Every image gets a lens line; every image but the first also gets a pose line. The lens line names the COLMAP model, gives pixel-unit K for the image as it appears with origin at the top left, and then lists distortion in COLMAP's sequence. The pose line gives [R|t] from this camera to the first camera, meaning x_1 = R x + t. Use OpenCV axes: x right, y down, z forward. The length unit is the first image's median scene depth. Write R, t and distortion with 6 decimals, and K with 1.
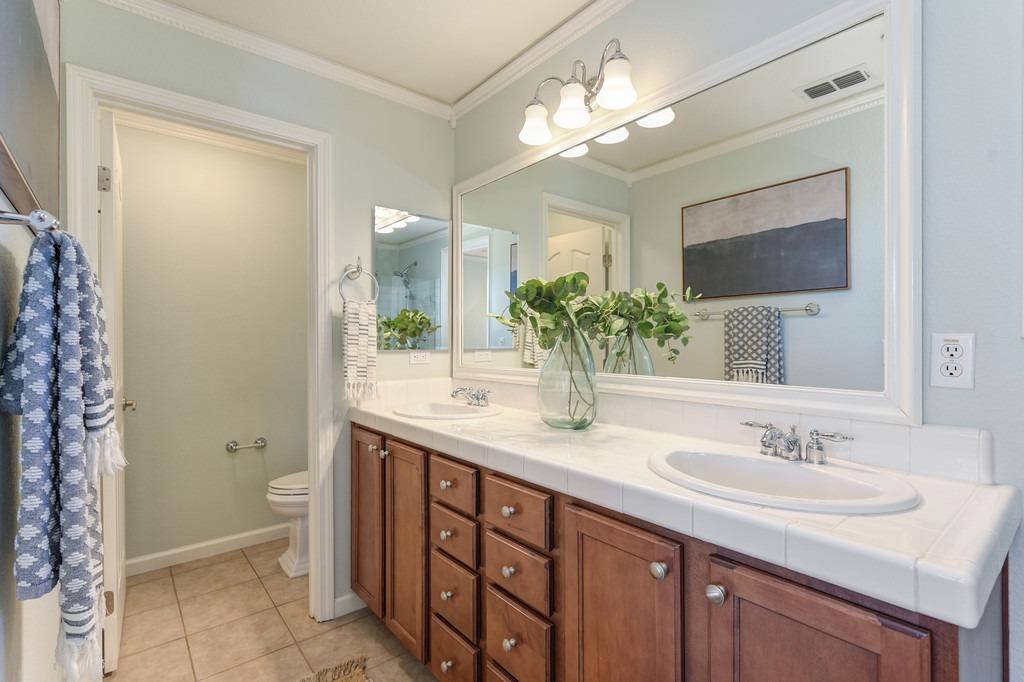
lens RADIAL K [[474.3, 0, 512.0], [0, 474.3, 341.0], [0, 0, 1]] dist [0.000440, 0.000182]
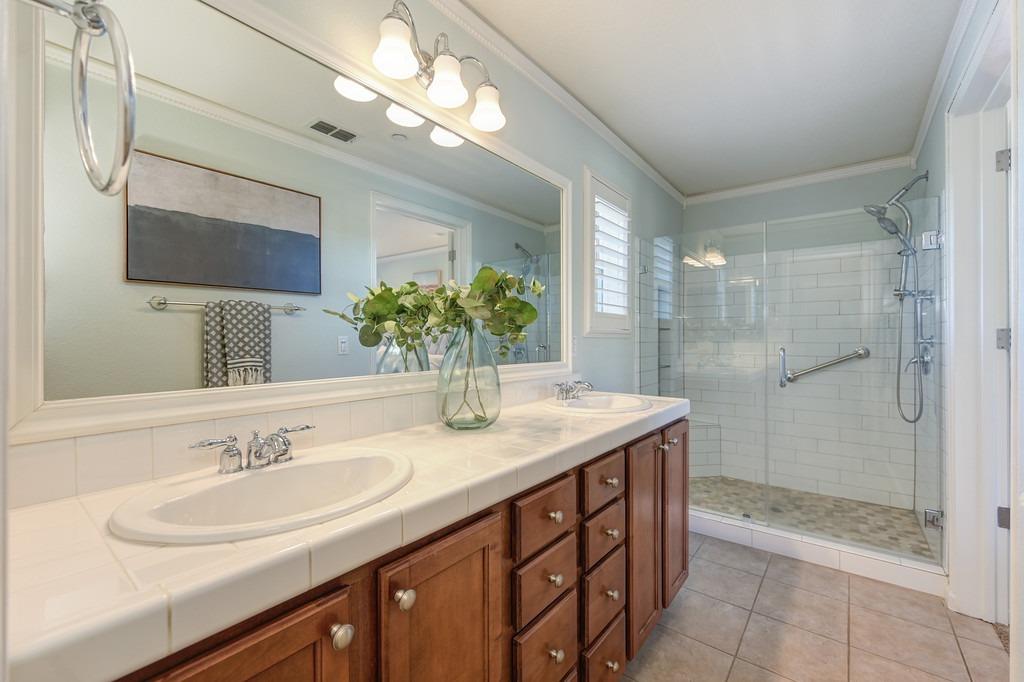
lens RADIAL K [[443.2, 0, 513.2], [0, 443.2, 336.1], [0, 0, 1]] dist [0.000890, 0.000037]
pose [[-0.228631, 0.006195, 0.973493, -0.495924], [0.000649, 0.999981, -0.006211, 0.003073], [-0.973513, -0.000789, -0.228631, 0.723776]]
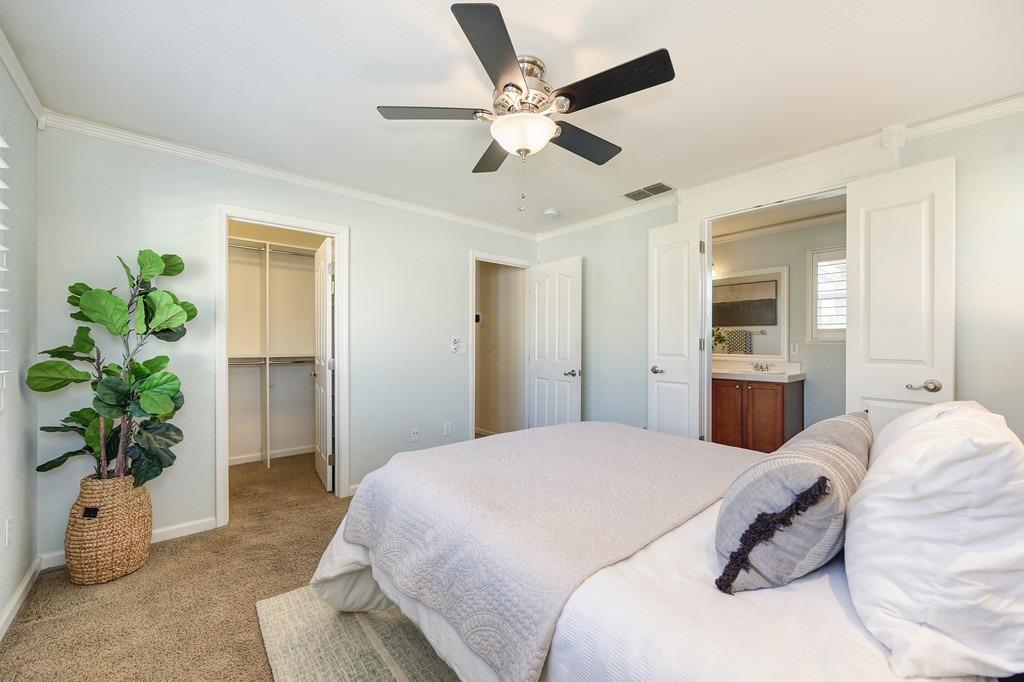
lens RADIAL K [[403.1, 0, 517.7], [0, 403.1, 343.8], [0, 0, 1]] dist [-0.002438, -0.000073]
pose [[0.999545, 0.005412, 0.029662, -0.779878], [-0.005496, 0.999981, 0.002731, -0.001917], [-0.029647, -0.002893, 0.999556, -1.171070]]
